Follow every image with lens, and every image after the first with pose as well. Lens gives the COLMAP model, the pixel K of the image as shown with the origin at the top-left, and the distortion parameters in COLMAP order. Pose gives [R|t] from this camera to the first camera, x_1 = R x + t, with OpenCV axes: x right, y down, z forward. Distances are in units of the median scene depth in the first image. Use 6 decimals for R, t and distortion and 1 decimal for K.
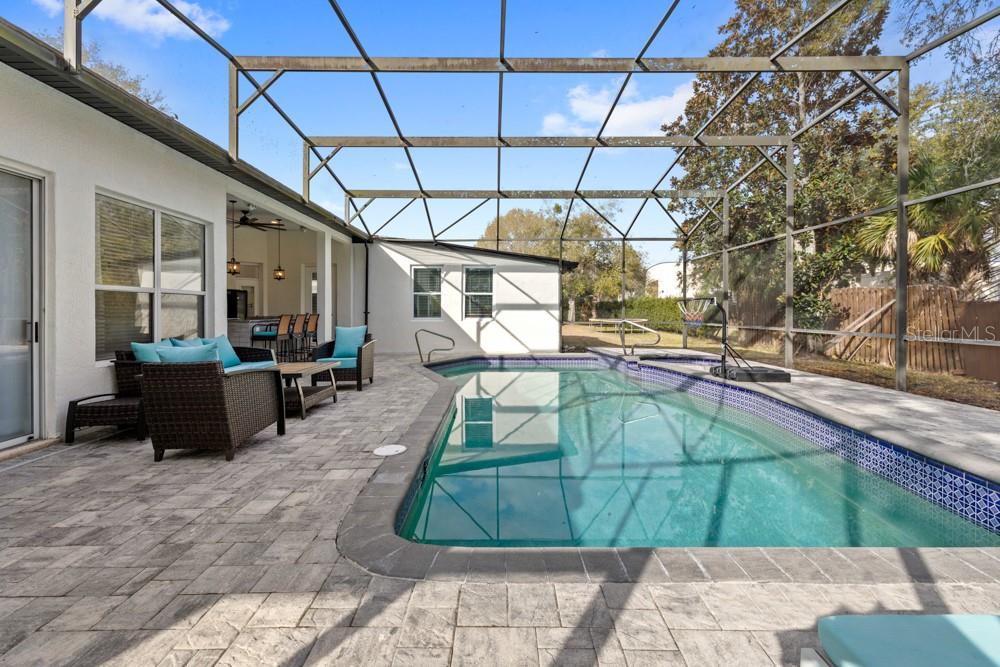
lens RADIAL K [[436.0, 0, 492.7], [0, 436.0, 309.4], [0, 0, 1]] dist [0.000955, 0.000574]
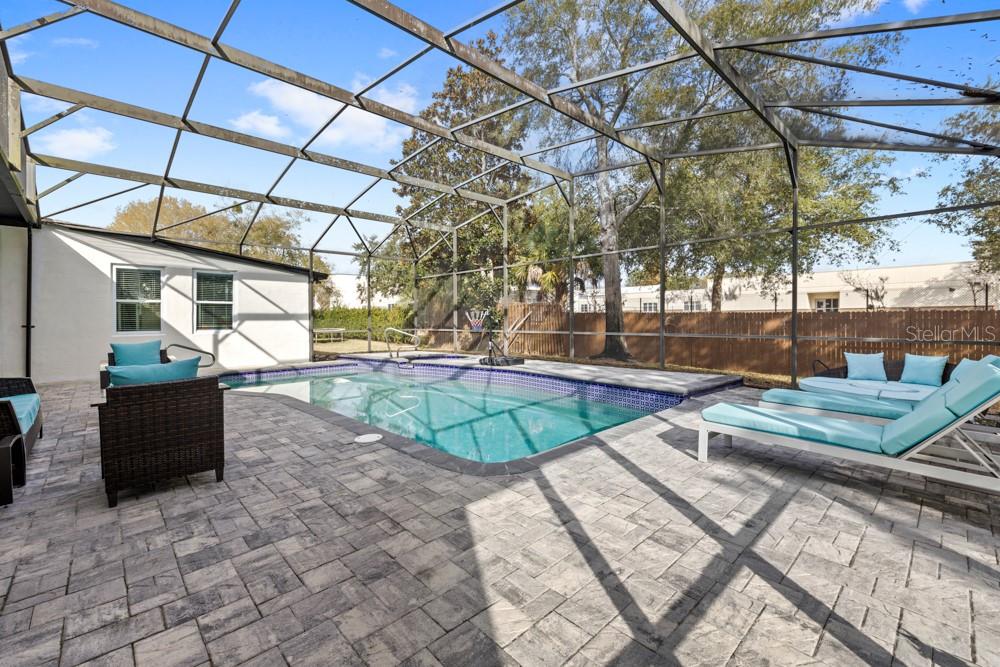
lens RADIAL K [[436.0, 0, 494.0], [0, 436.0, 319.8], [0, 0, 1]] dist [0.000955, 0.000574]
pose [[0.720024, -0.009594, 0.693883, -0.265670], [0.009159, 0.999949, 0.004322, 0.000632], [-0.693889, 0.003244, 0.720075, -0.026790]]
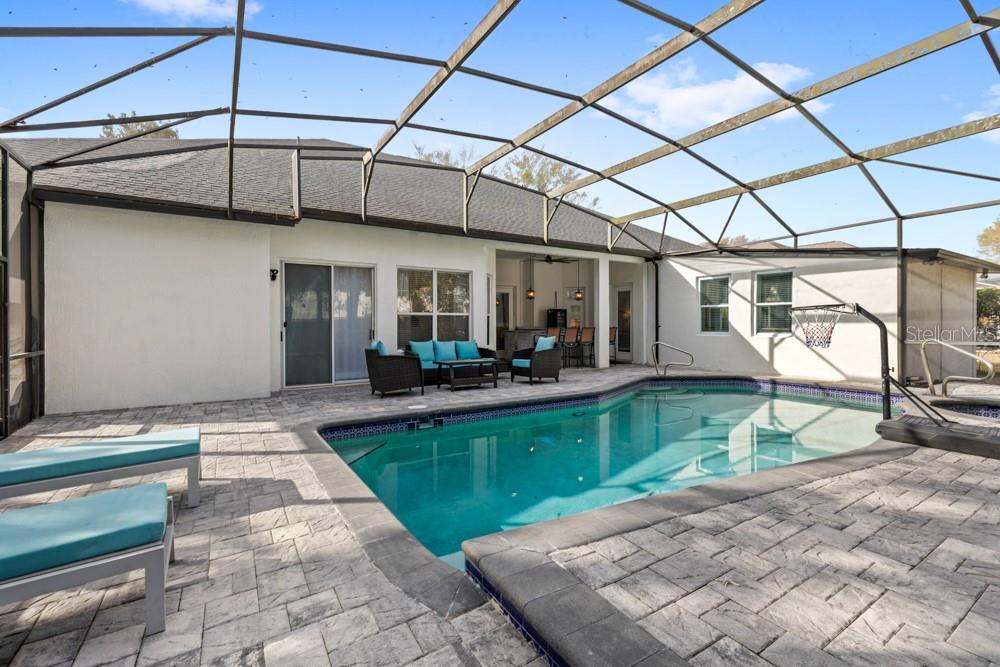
lens RADIAL K [[436.0, 0, 484.5], [0, 436.0, 323.6], [0, 0, 1]] dist [0.000955, 0.000574]
pose [[0.514949, -0.003404, -0.857214, 0.443041], [0.005263, 0.999986, -0.000809, -0.000622], [0.857205, -0.004095, 0.514960, 0.113480]]
